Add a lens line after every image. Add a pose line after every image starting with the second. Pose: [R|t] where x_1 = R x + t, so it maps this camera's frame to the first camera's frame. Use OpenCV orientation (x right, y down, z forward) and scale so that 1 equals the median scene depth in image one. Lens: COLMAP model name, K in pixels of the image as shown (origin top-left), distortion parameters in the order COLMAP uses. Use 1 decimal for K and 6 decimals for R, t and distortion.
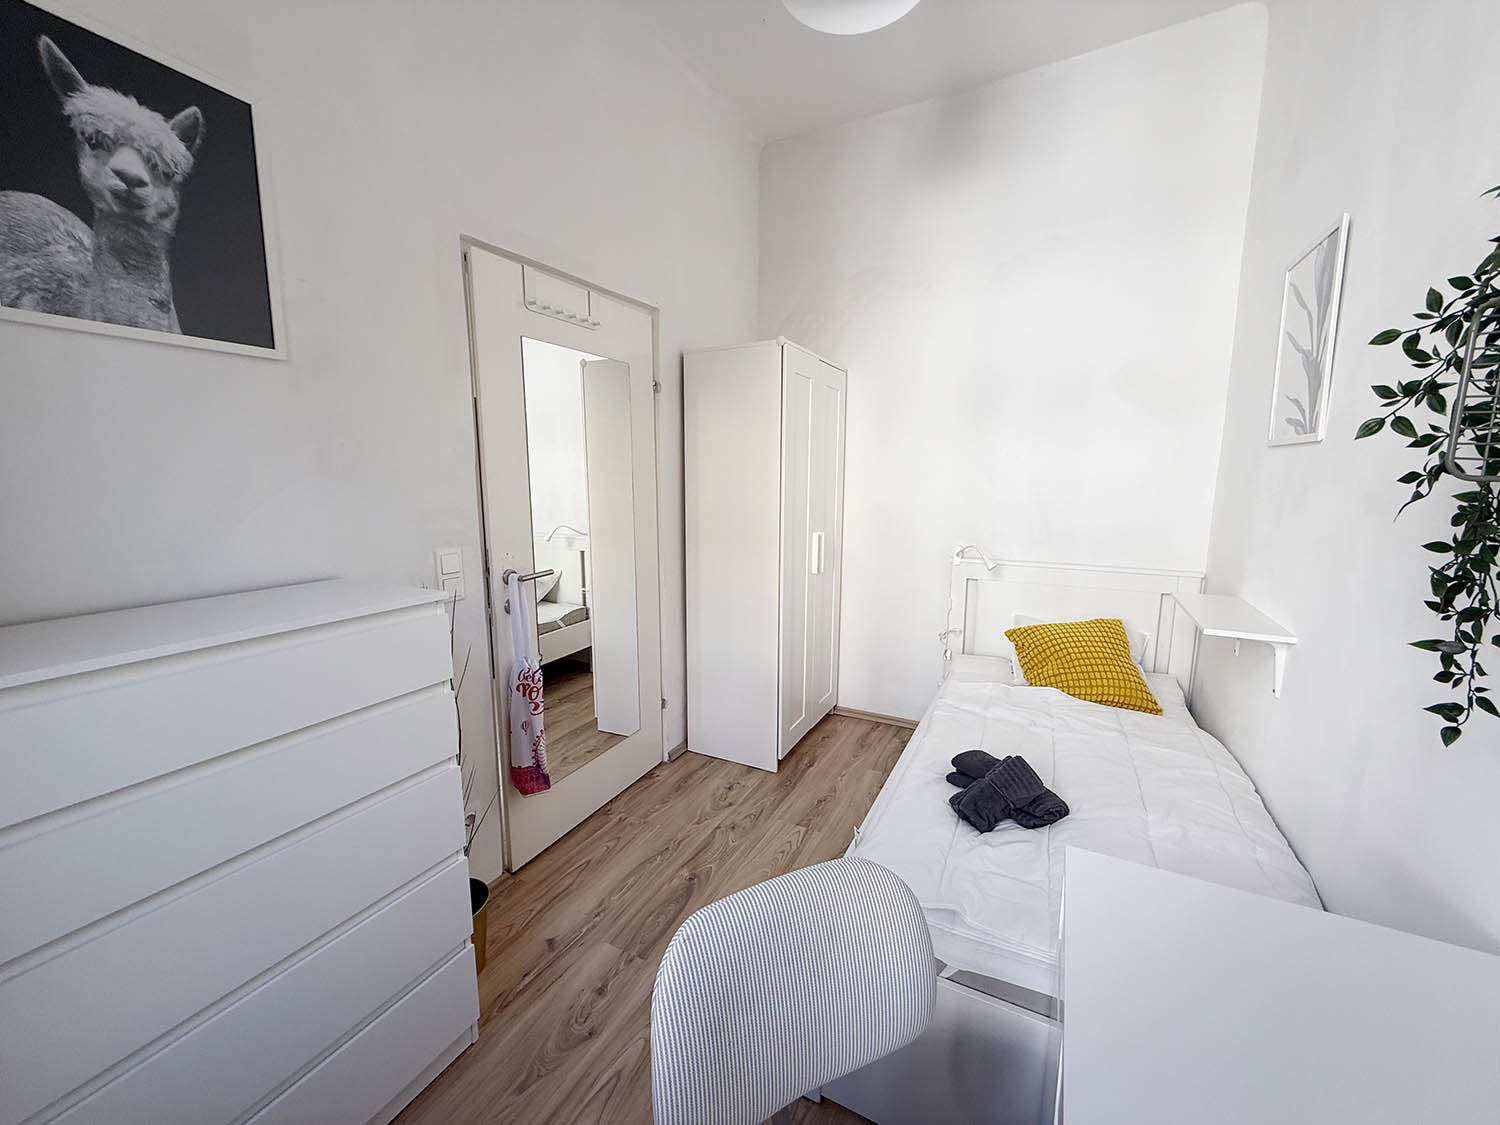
lens RADIAL K [[596.4, 0, 740.9], [0, 596.4, 563.3], [0, 0, 1]] dist [-0.001186, 0.000154]
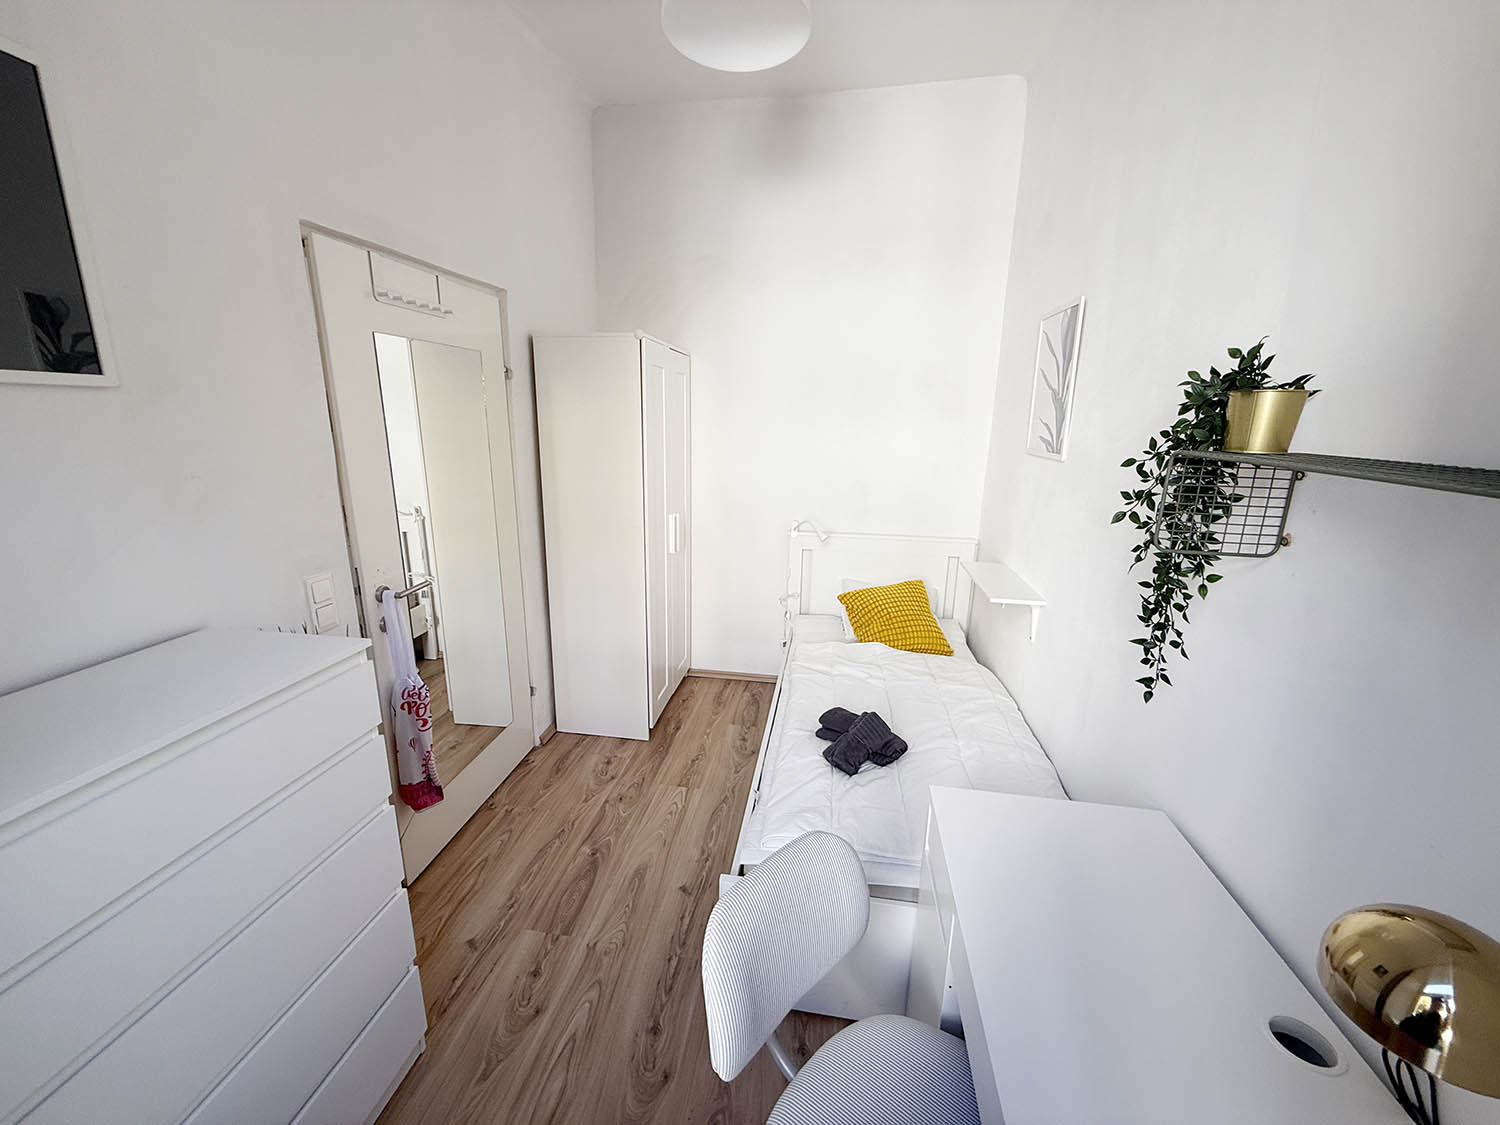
lens RADIAL K [[597.8, 0, 741.0], [0, 597.8, 563.7], [0, 0, 1]] dist [-0.000986, 0.000103]
pose [[0.947183, -0.062894, 0.314467, -0.144500], [0.032321, 0.994309, 0.101513, -0.102734], [-0.319062, -0.085988, 0.943825, -0.070506]]
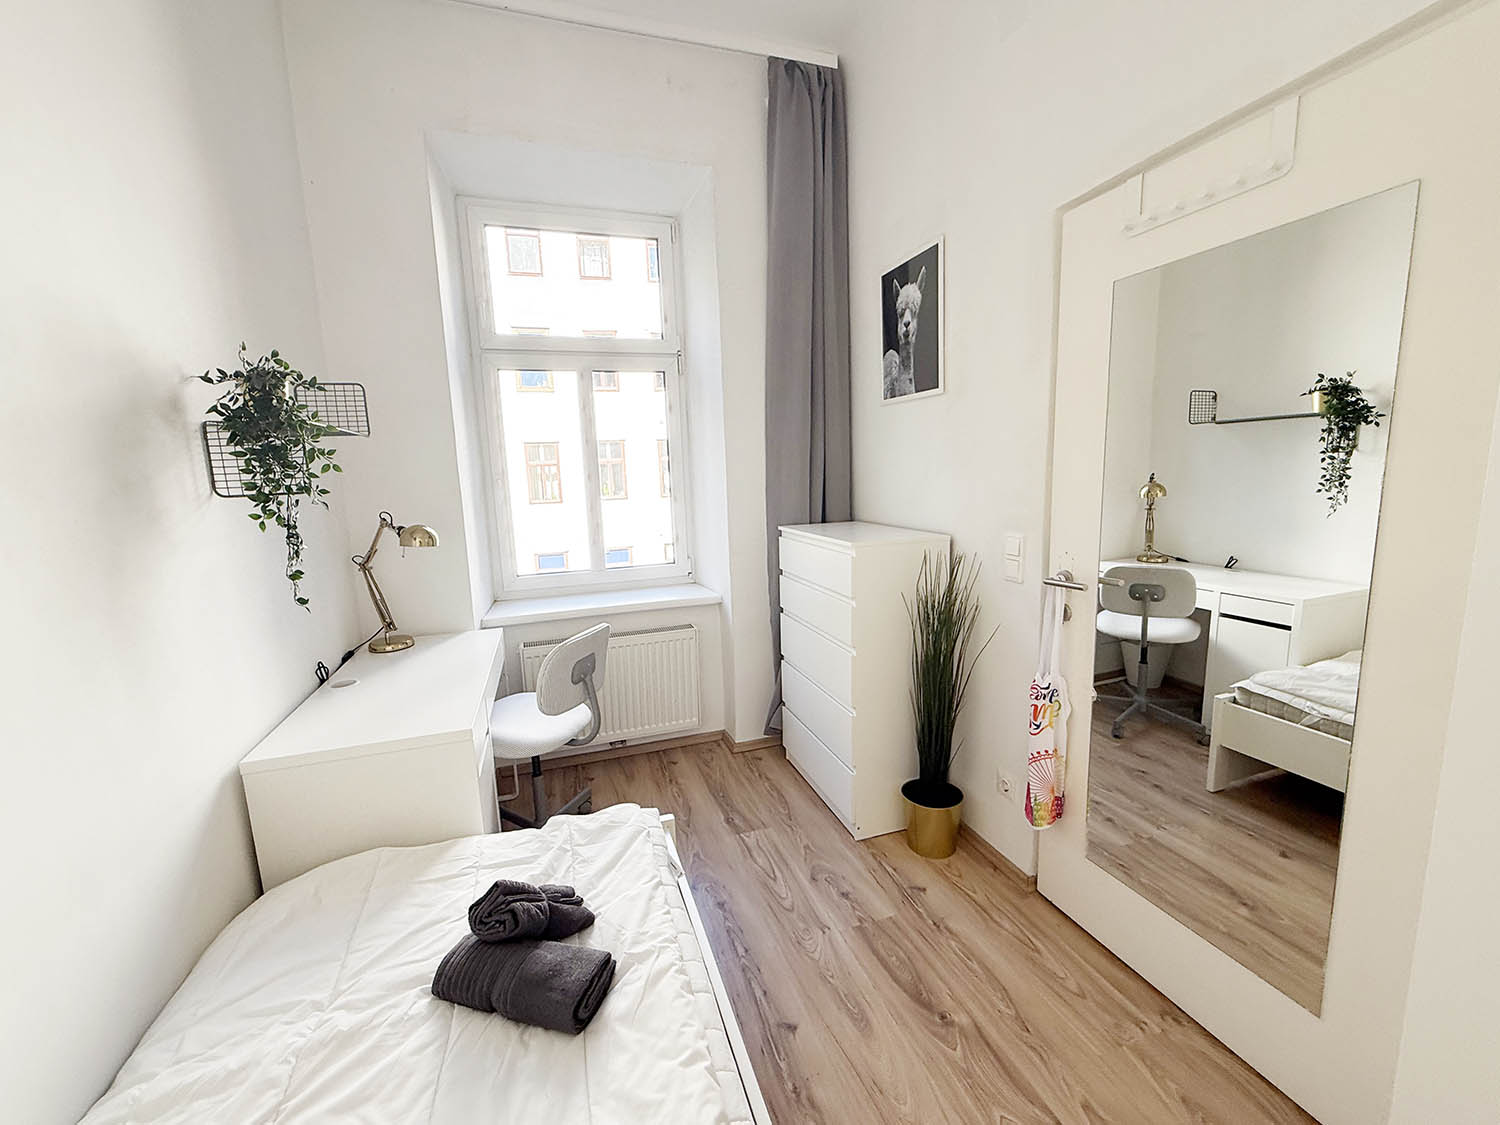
lens RADIAL K [[612.6, 0, 747.8], [0, 612.6, 563.2], [0, 0, 1]] dist [-0.001945, -0.000136]
pose [[-0.692568, 0.137994, -0.708030, 0.569256], [-0.070082, 0.964017, 0.256437, -0.198245], [0.717940, 0.227221, -0.657977, 1.254687]]
